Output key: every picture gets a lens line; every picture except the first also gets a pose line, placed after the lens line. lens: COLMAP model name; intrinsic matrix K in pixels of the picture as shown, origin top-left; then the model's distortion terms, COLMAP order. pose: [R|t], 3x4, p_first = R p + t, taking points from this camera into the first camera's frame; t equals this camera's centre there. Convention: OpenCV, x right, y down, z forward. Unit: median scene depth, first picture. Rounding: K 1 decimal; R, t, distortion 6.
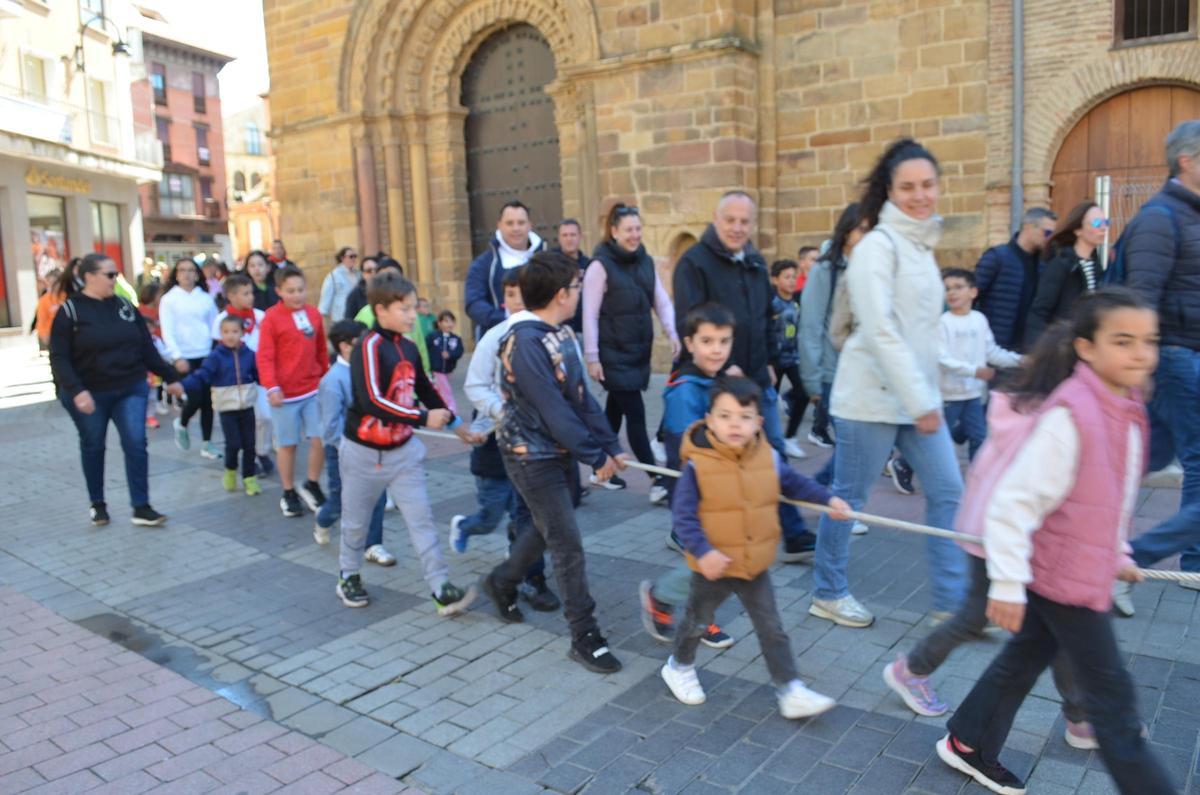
lens RADIAL K [[925.5, 0, 597.5], [0, 925.5, 418.9], [0, 0, 1]] dist [-0.099505, 0.017874]
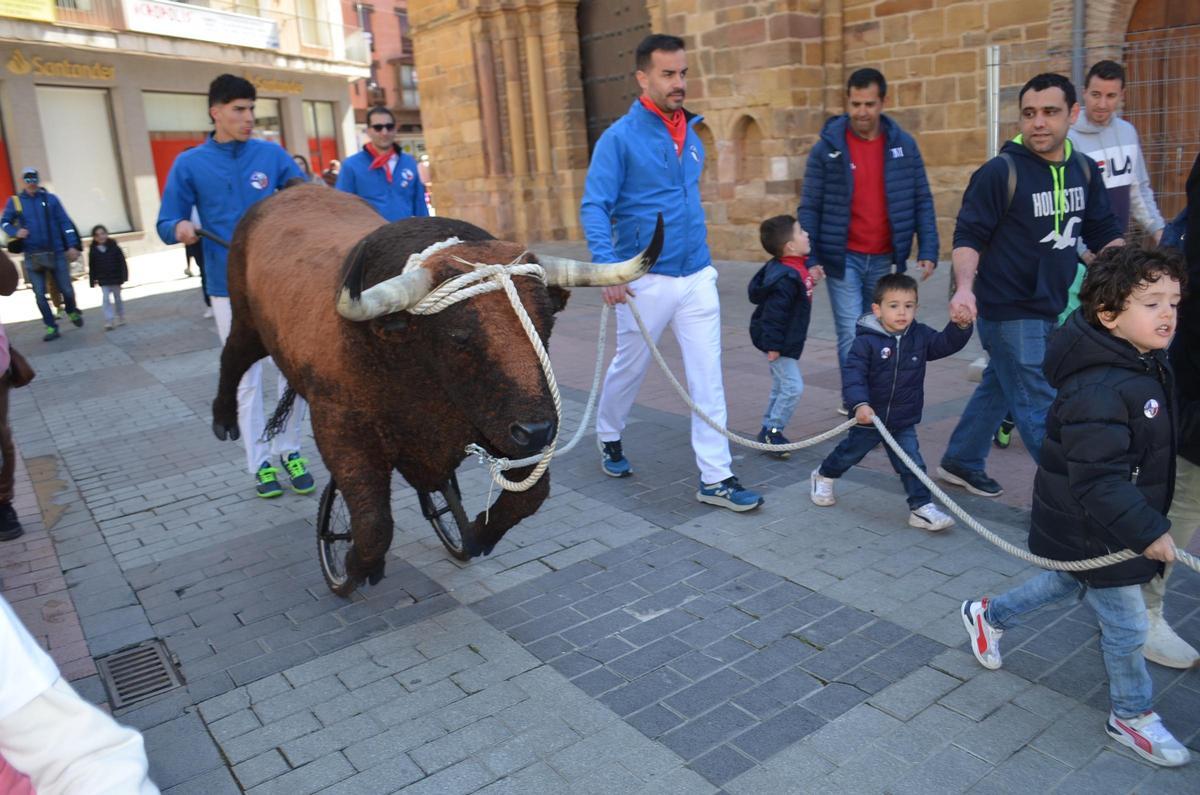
lens RADIAL K [[934.1, 0, 600.3], [0, 934.1, 417.6], [0, 0, 1]] dist [-0.102170, 0.026578]
pose [[0.959886, 0.041012, -0.277375, 0.239057], [-0.006340, 0.992167, 0.124759, -0.004378], [0.280319, -0.117996, 0.952627, -0.017195]]
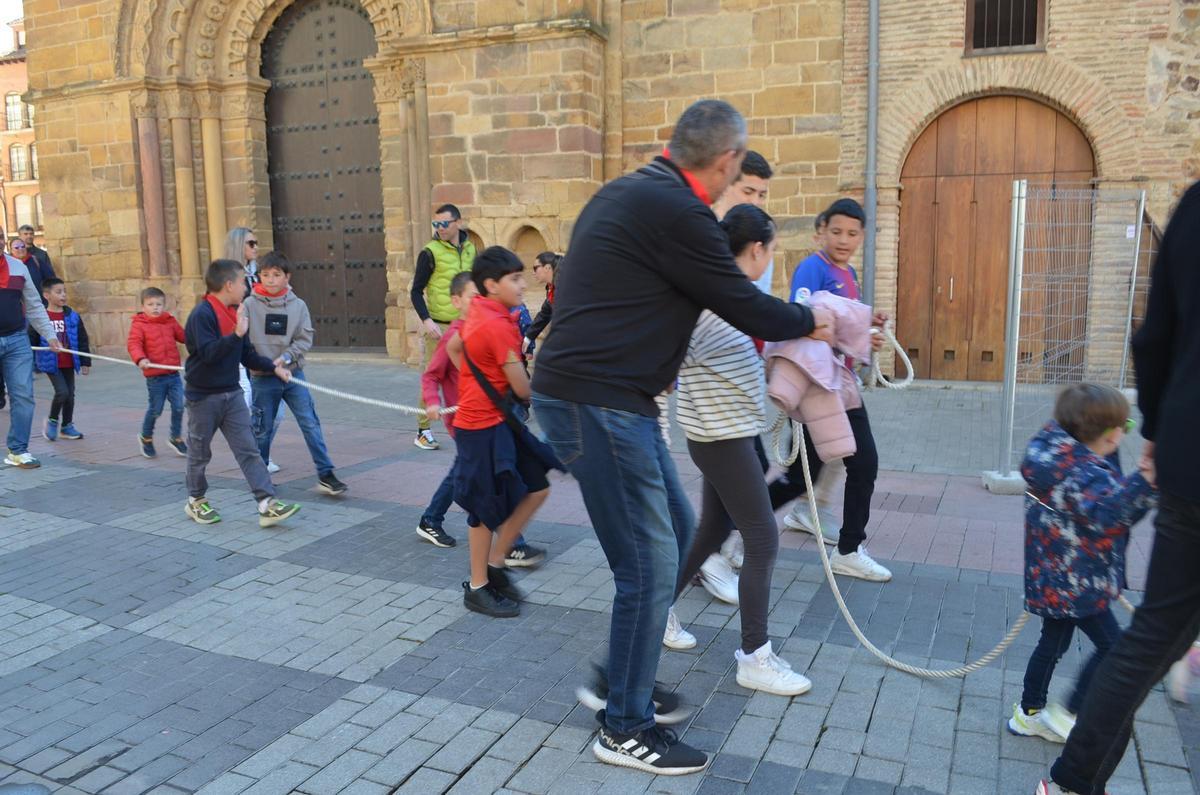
lens RADIAL K [[934.1, 0, 600.3], [0, 934.1, 417.6], [0, 0, 1]] dist [-0.102170, 0.026578]
pose [[0.969442, -0.014074, 0.244918, -0.067505], [0.013966, 0.999900, 0.002178, -0.010160], [-0.244924, 0.001309, 0.969541, 0.076376]]
